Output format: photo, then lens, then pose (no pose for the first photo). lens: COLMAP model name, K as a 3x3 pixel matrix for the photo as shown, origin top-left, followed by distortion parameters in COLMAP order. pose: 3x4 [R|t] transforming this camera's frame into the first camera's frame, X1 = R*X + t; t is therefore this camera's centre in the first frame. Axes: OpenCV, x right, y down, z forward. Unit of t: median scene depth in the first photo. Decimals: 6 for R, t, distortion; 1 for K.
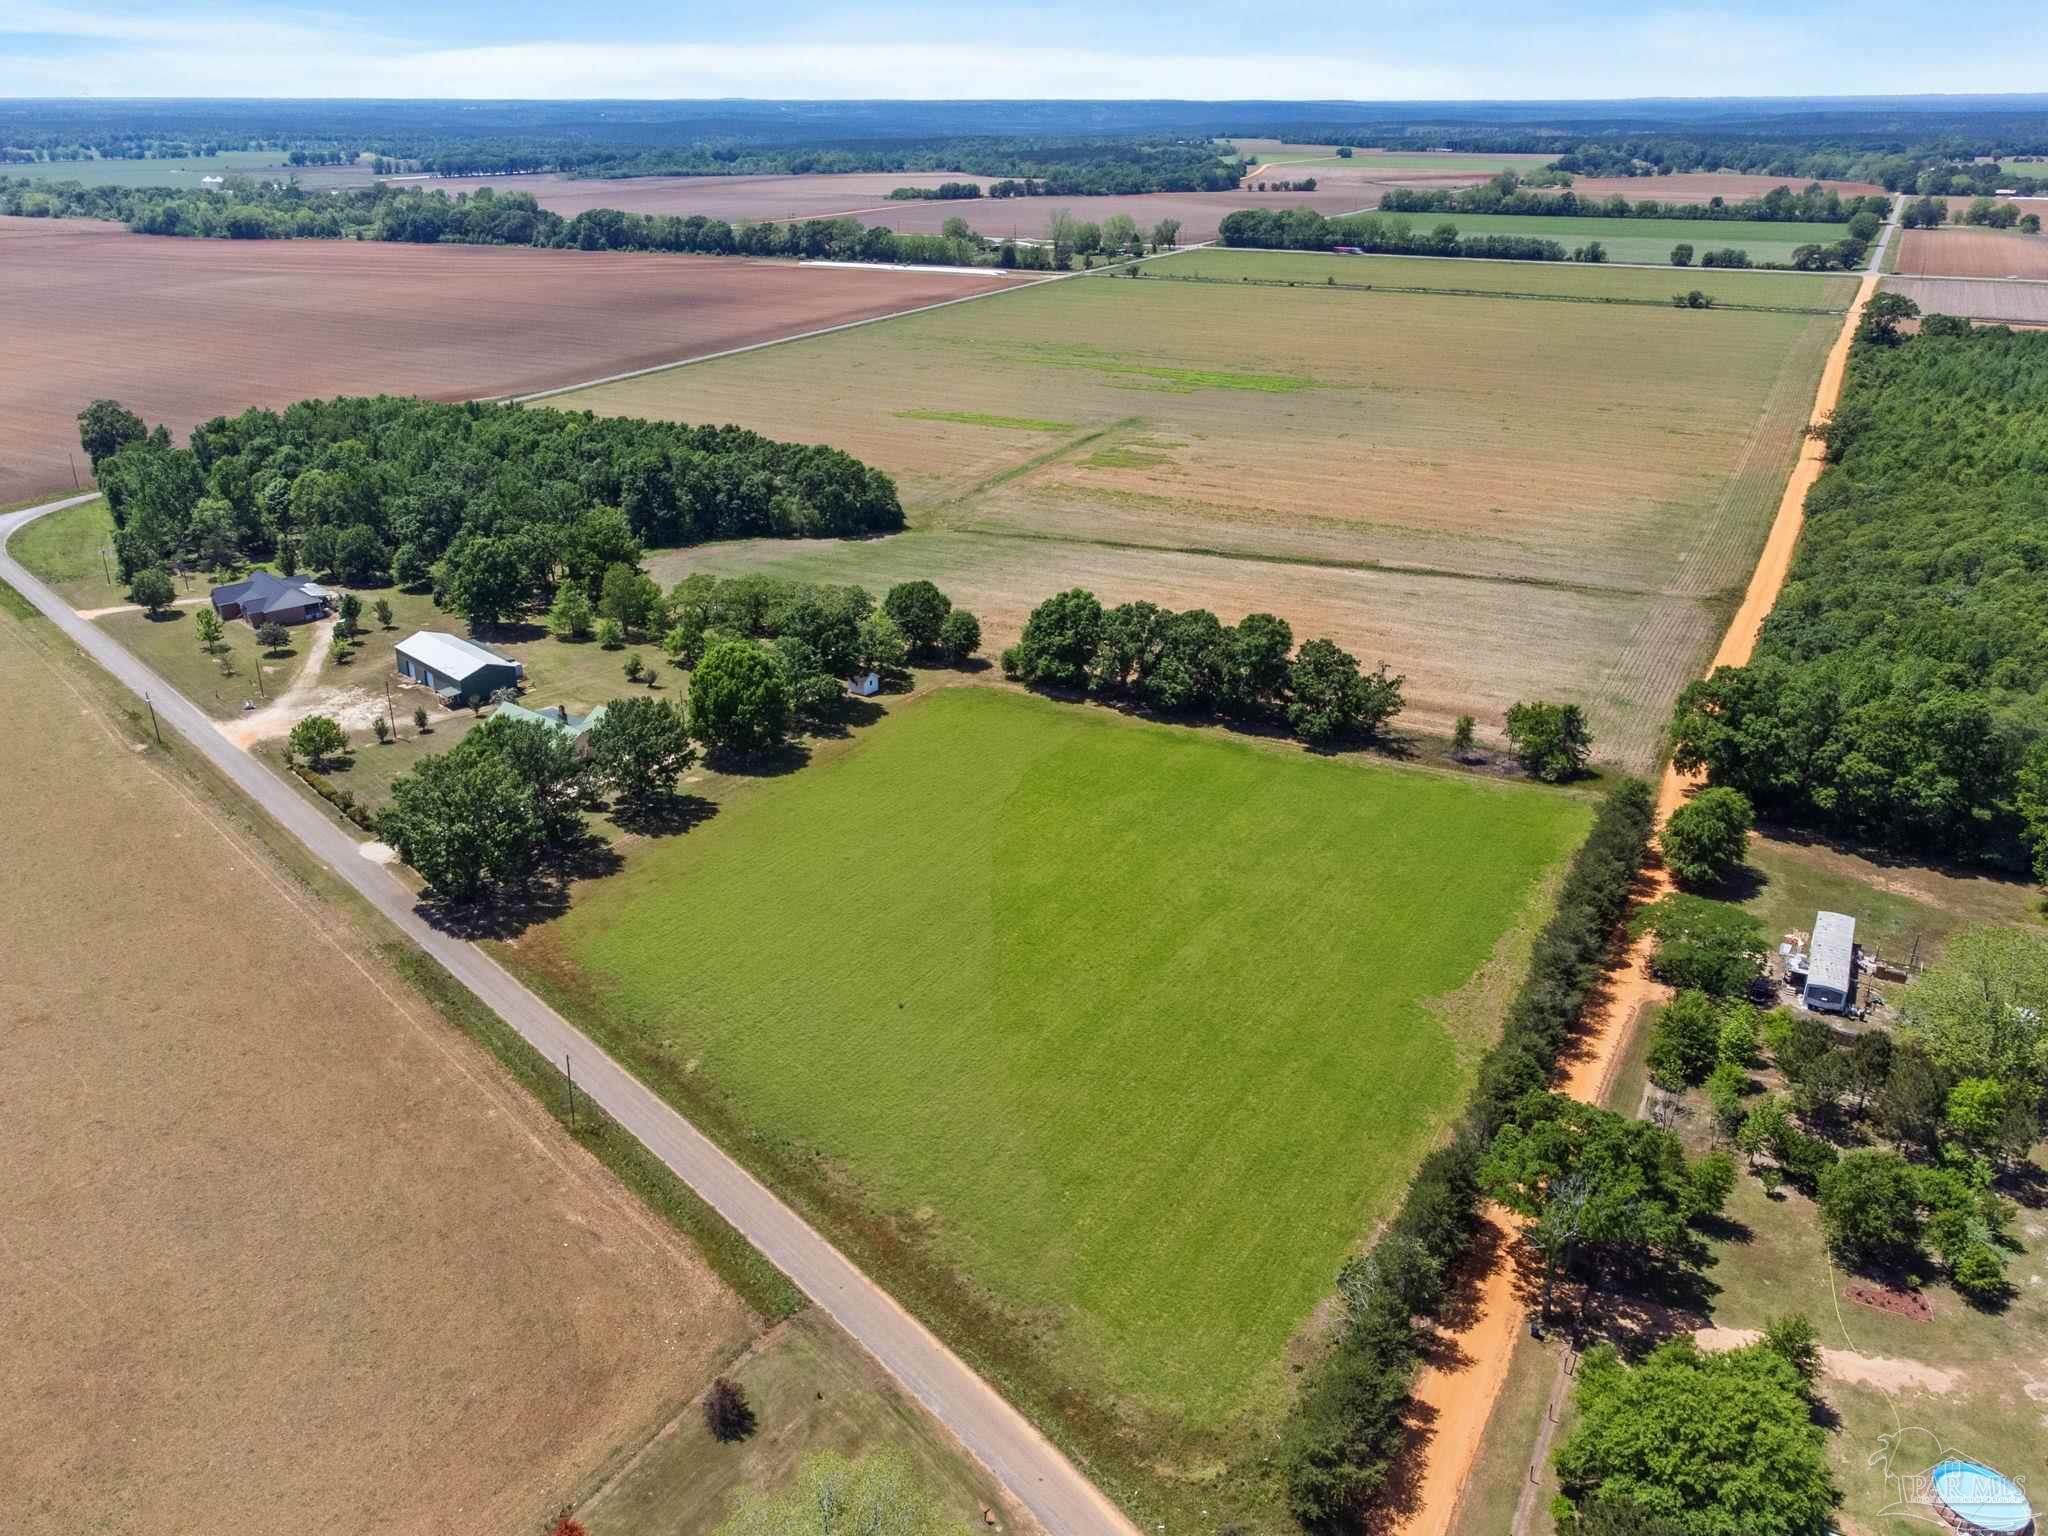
lens RADIAL K [[1560.6, 0, 1055.8], [0, 1560.6, 765.4], [0, 0, 1]] dist [0.003674, 0.009536]
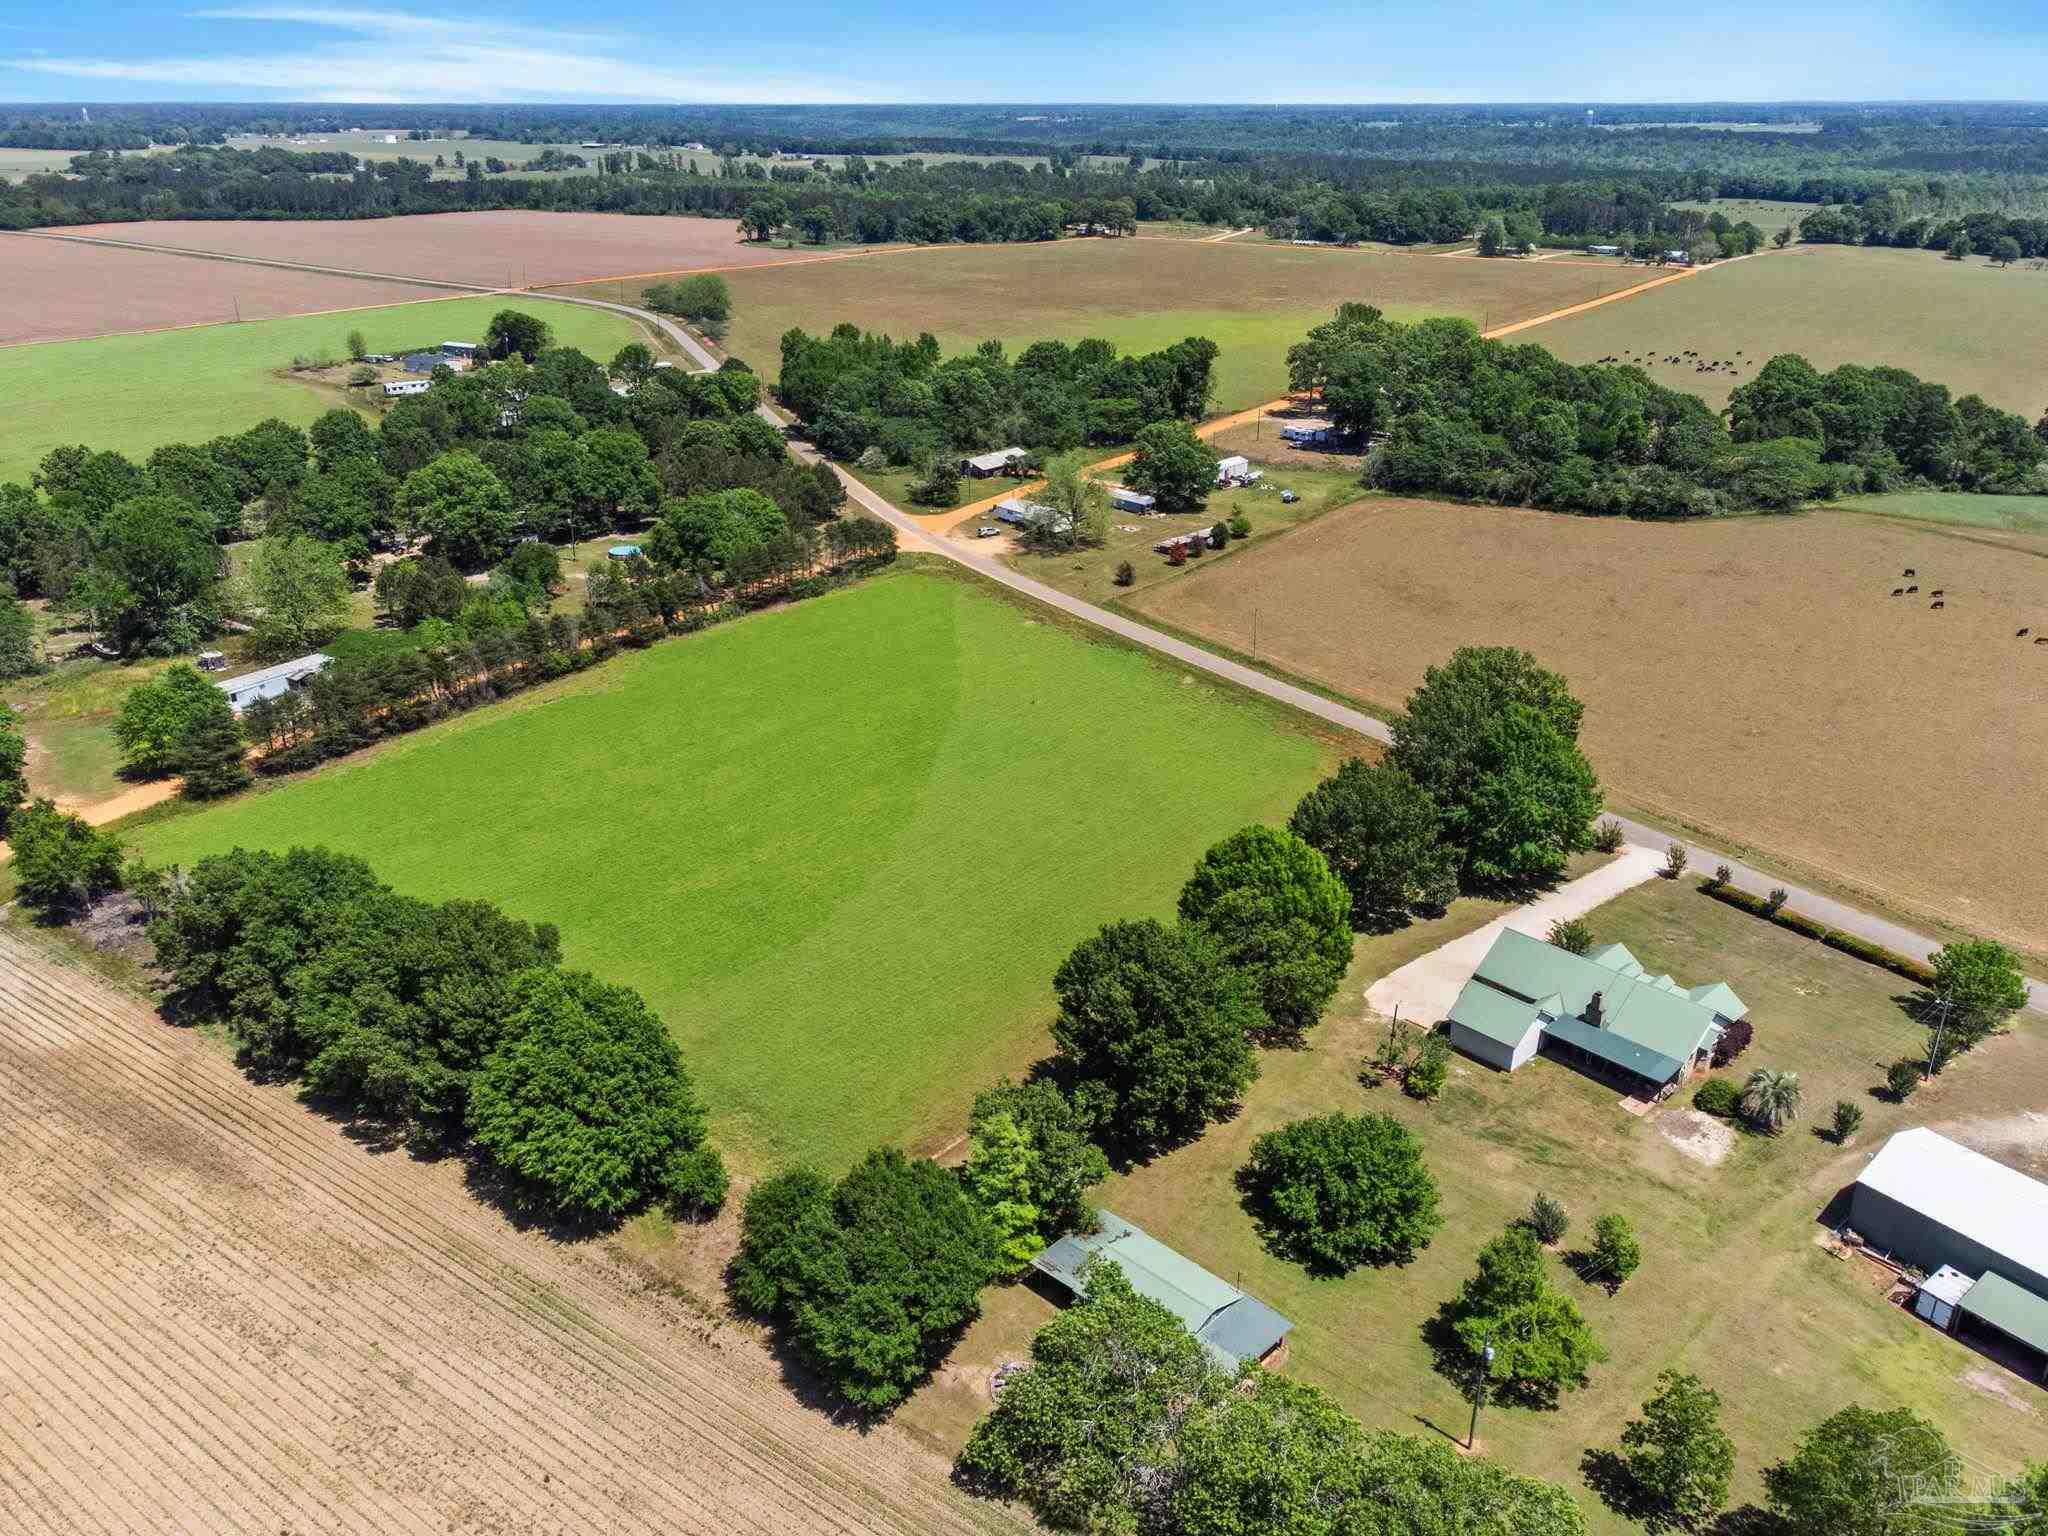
lens RADIAL K [[1513.8, 0, 1023.0], [0, 1513.8, 769.4], [0, 0, 1]] dist [0.007228, 0.005974]
pose [[-0.990898, -0.051761, 0.124266, -0.256034], [0.054908, 0.687424, 0.724178, -0.707737], [-0.122908, 0.724410, -0.678324, 1.957388]]
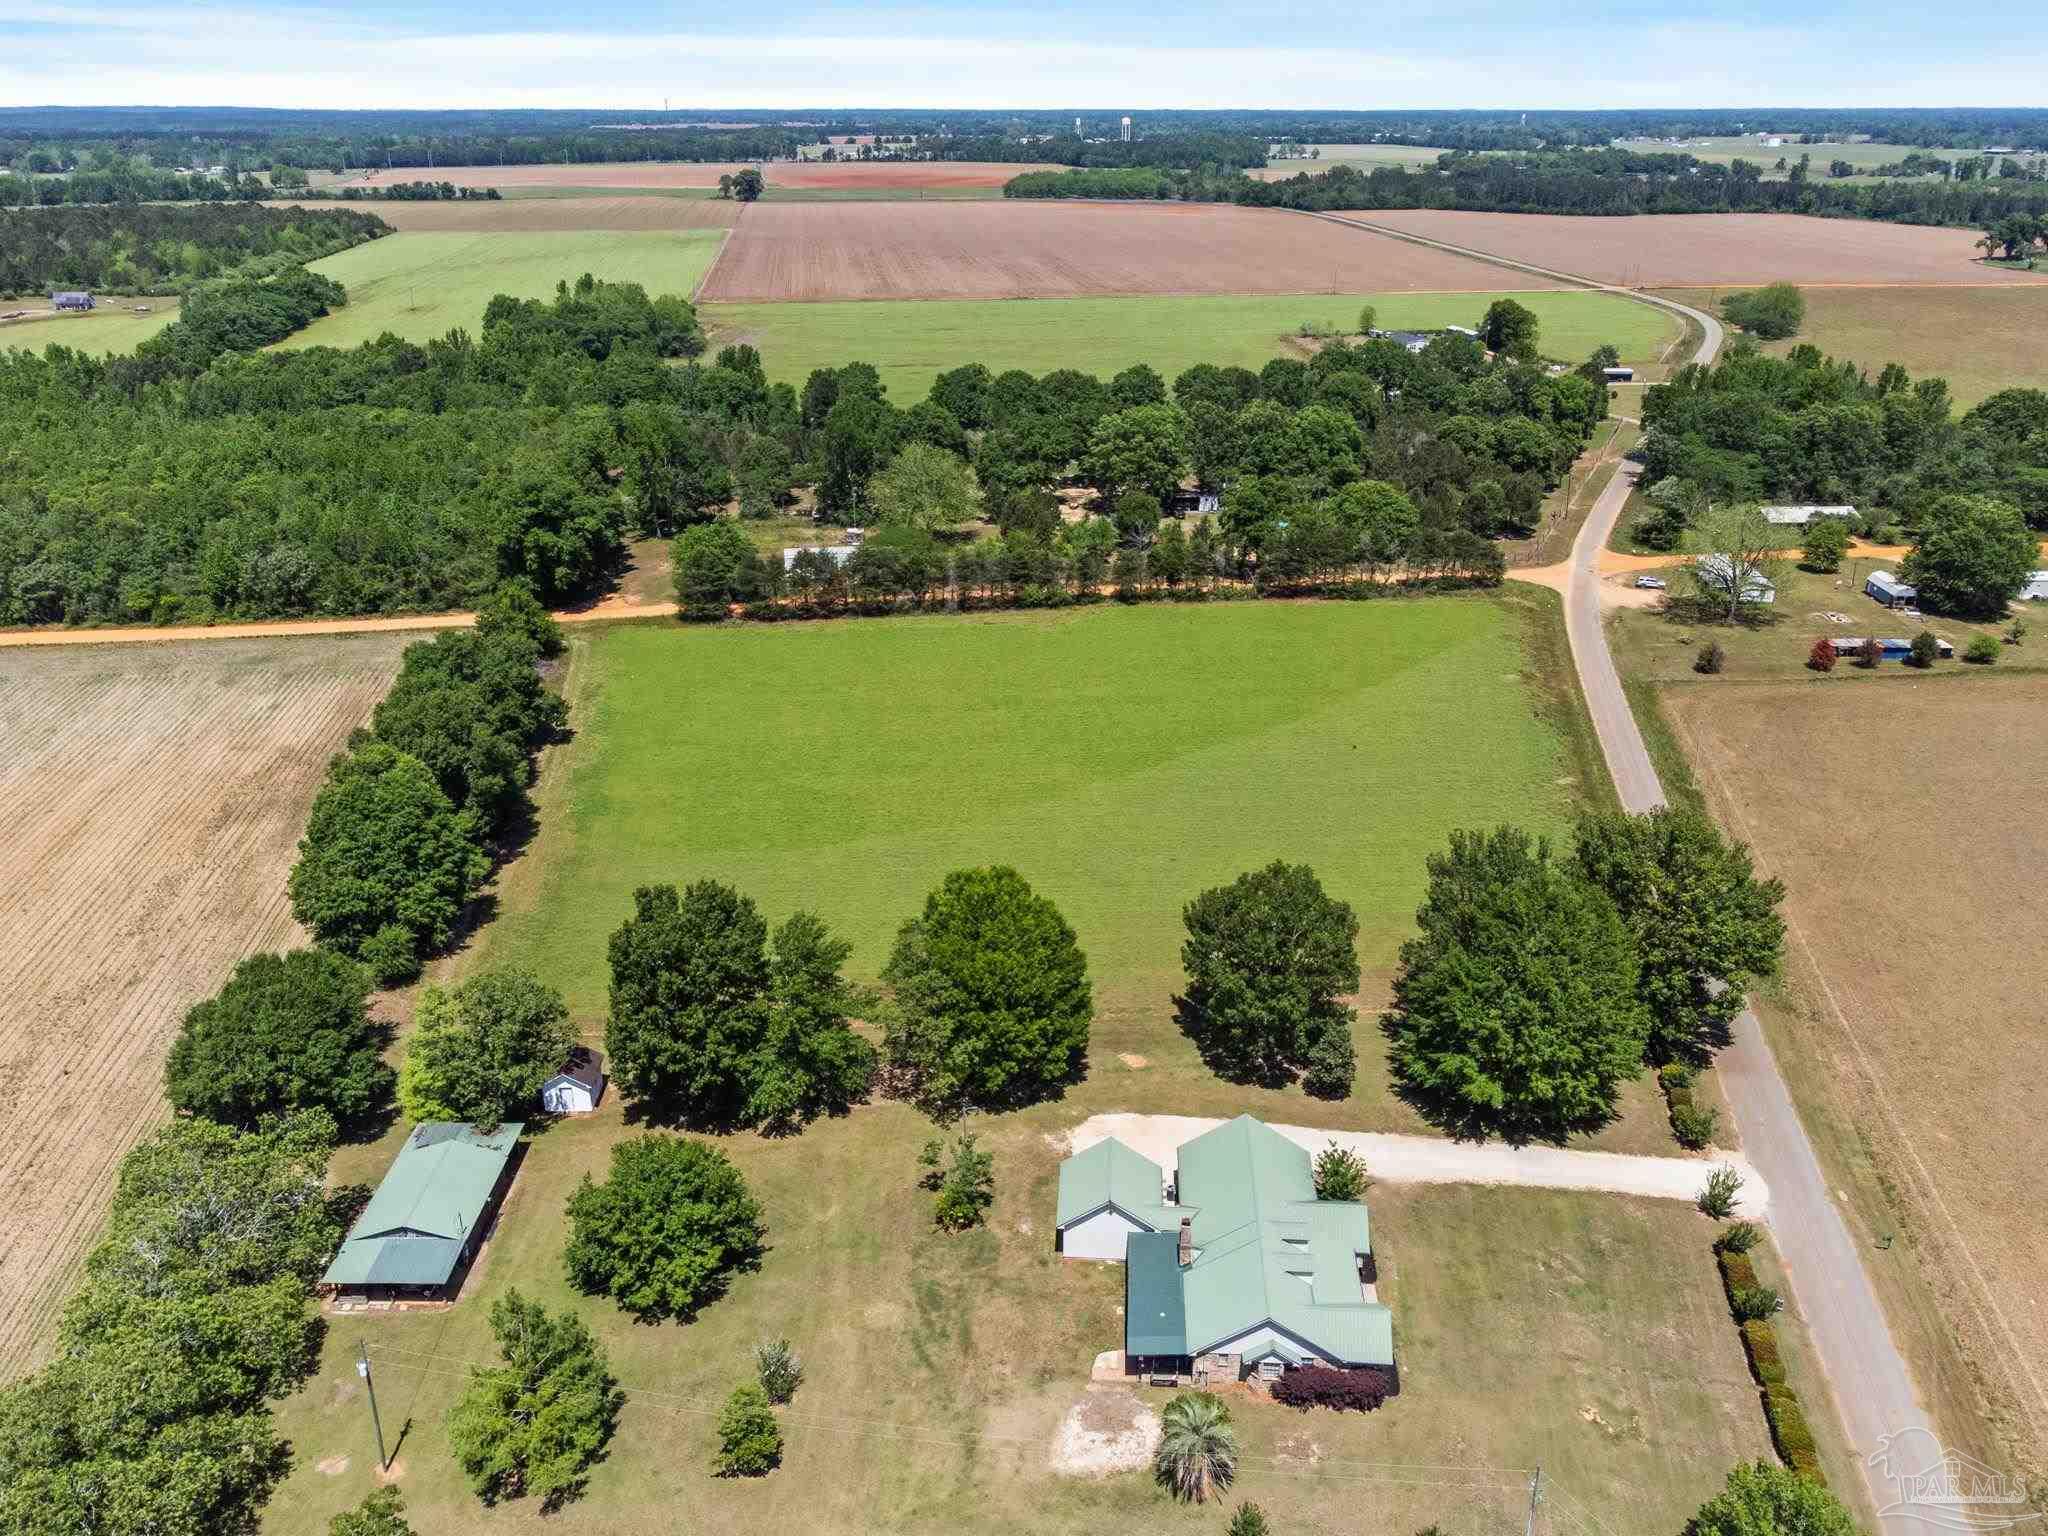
lens RADIAL K [[1560.6, 0, 1055.8], [0, 1560.6, 765.4], [0, 0, 1]] dist [0.003674, 0.009536]
pose [[-0.590908, -0.310236, 0.744702, -0.812064], [0.316257, 0.760133, 0.567609, -0.526323], [-0.742165, 0.570922, -0.351055, 1.621156]]
